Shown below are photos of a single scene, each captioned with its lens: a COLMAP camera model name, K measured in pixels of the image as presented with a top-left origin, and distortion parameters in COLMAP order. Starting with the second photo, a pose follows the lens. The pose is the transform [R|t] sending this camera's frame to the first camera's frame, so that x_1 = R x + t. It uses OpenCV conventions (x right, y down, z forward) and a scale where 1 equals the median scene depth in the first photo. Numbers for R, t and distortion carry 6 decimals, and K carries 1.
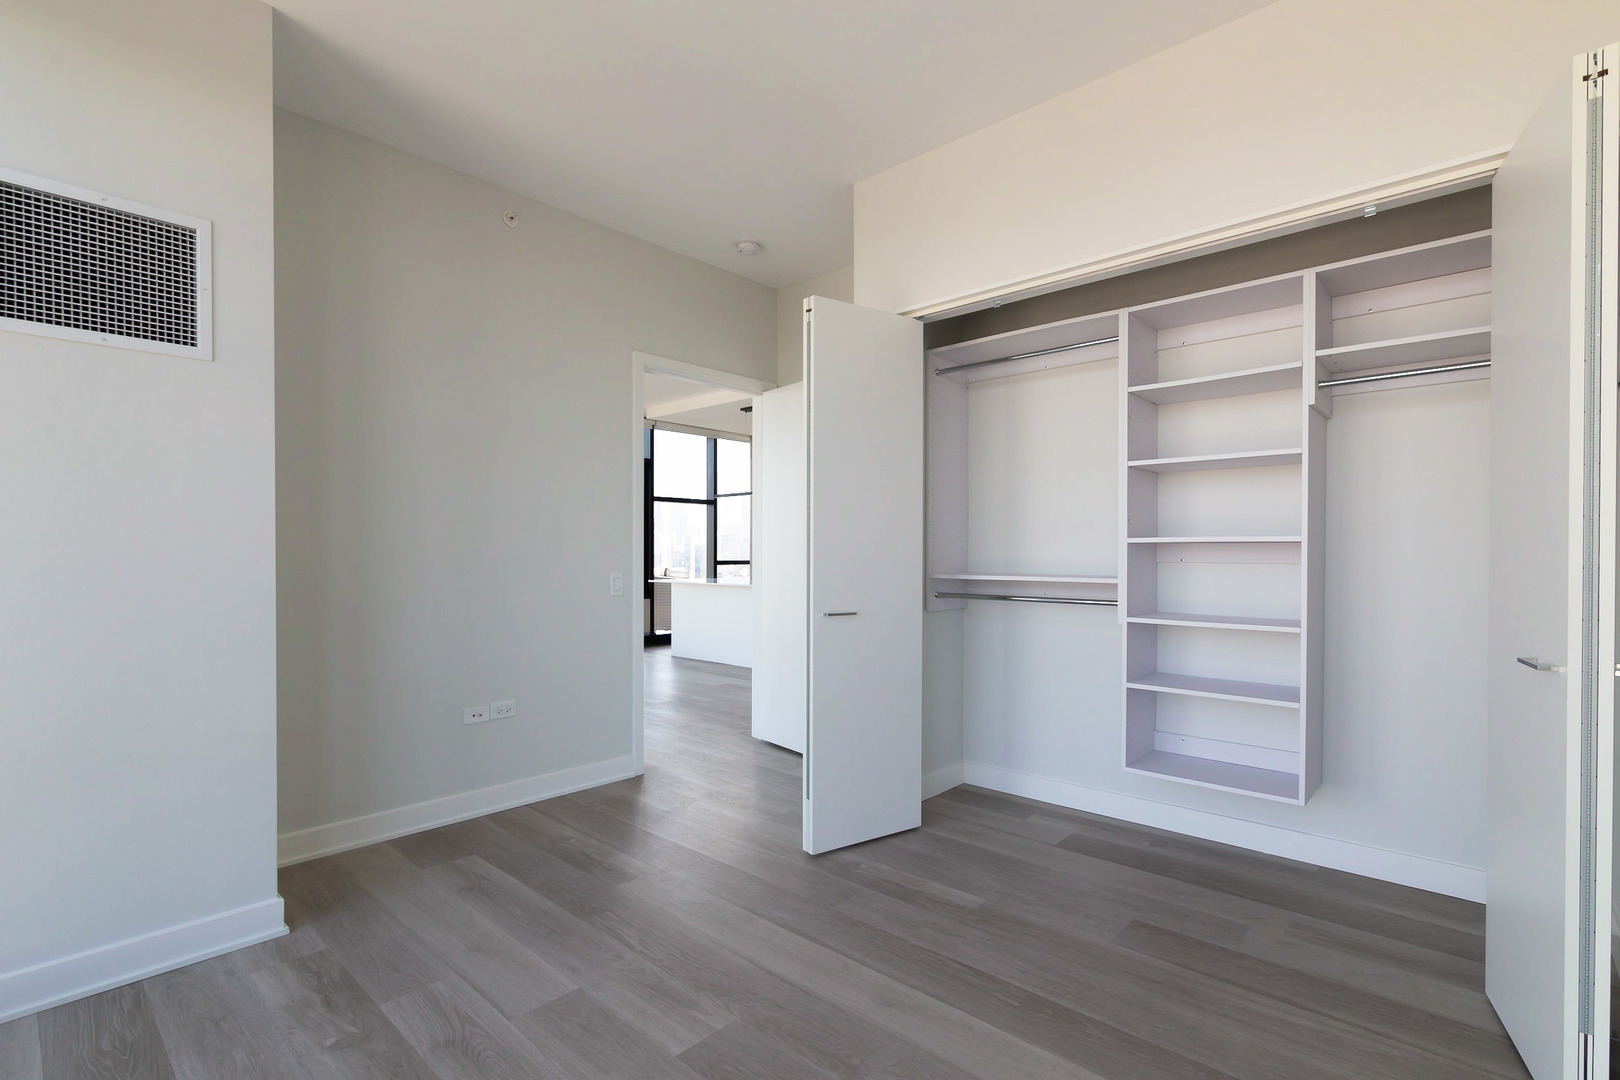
lens RADIAL K [[738.3, 0, 826.3], [0, 738.3, 546.8], [0, 0, 1]] dist [-0.001288, -0.000061]
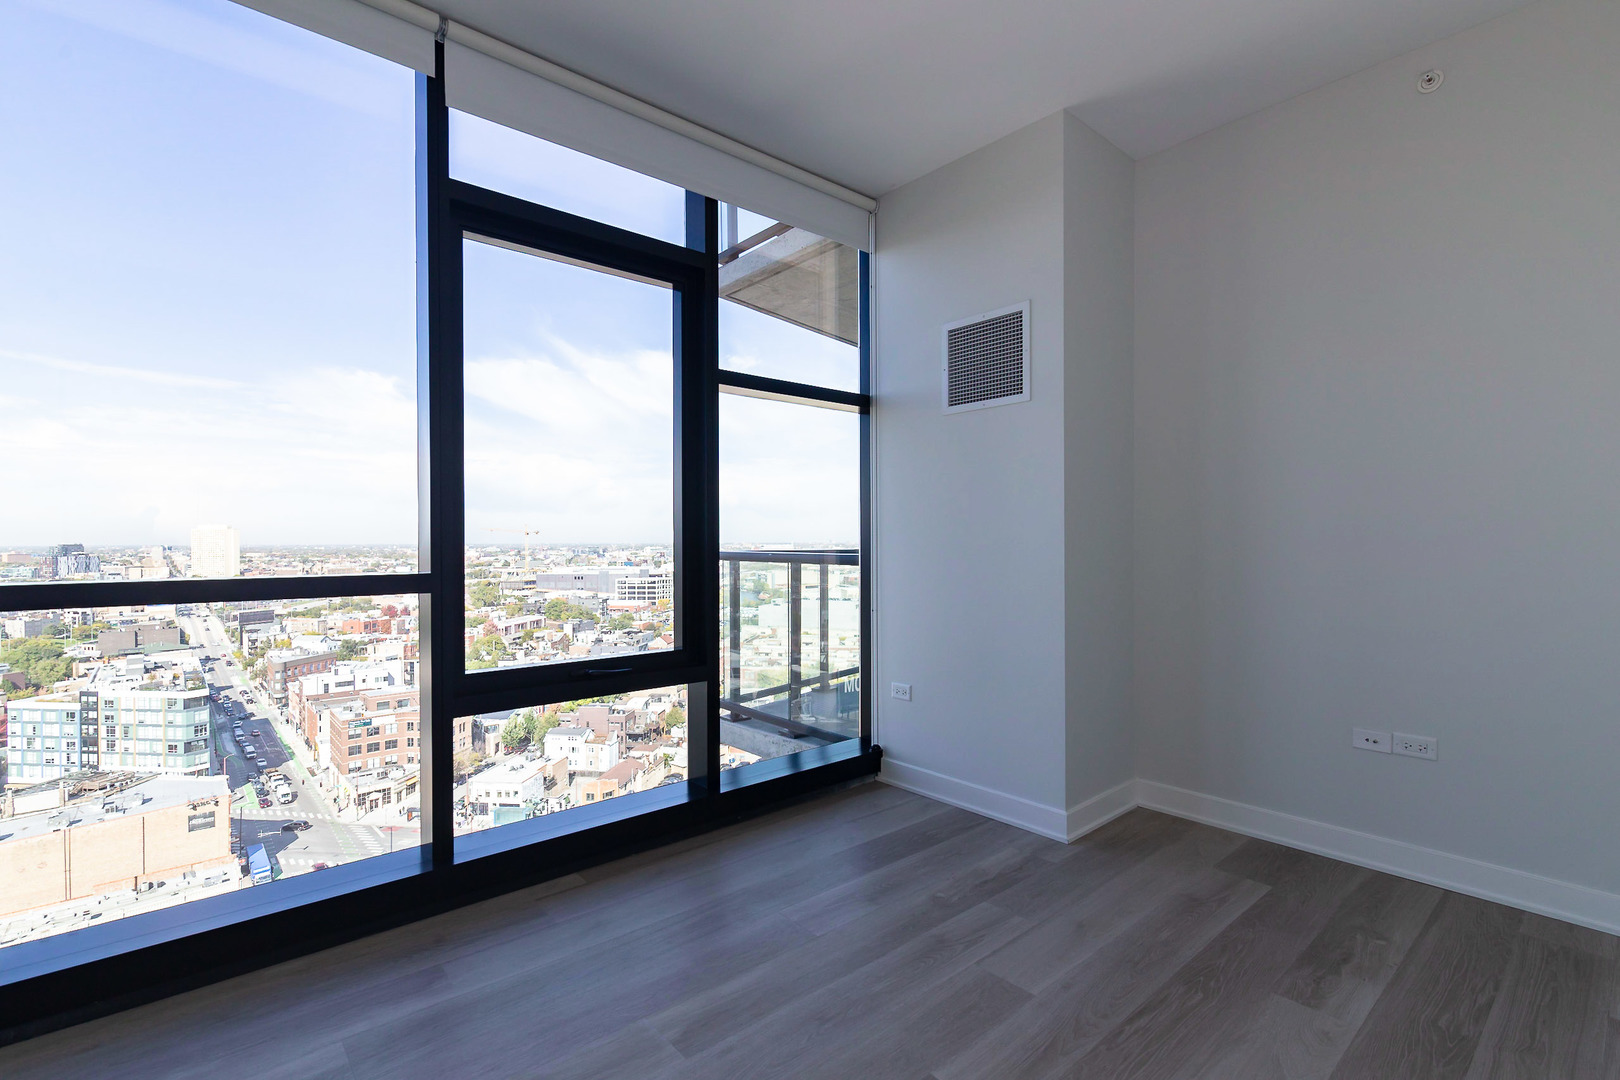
lens RADIAL K [[738.3, 0, 826.3], [0, 738.3, 546.8], [0, 0, 1]] dist [-0.001288, -0.000061]
pose [[-0.126889, 0.000557, -0.991917, 0.509272], [0.017759, 0.999841, -0.001711, 0.014062], [0.991758, -0.017832, -0.126878, 0.687107]]
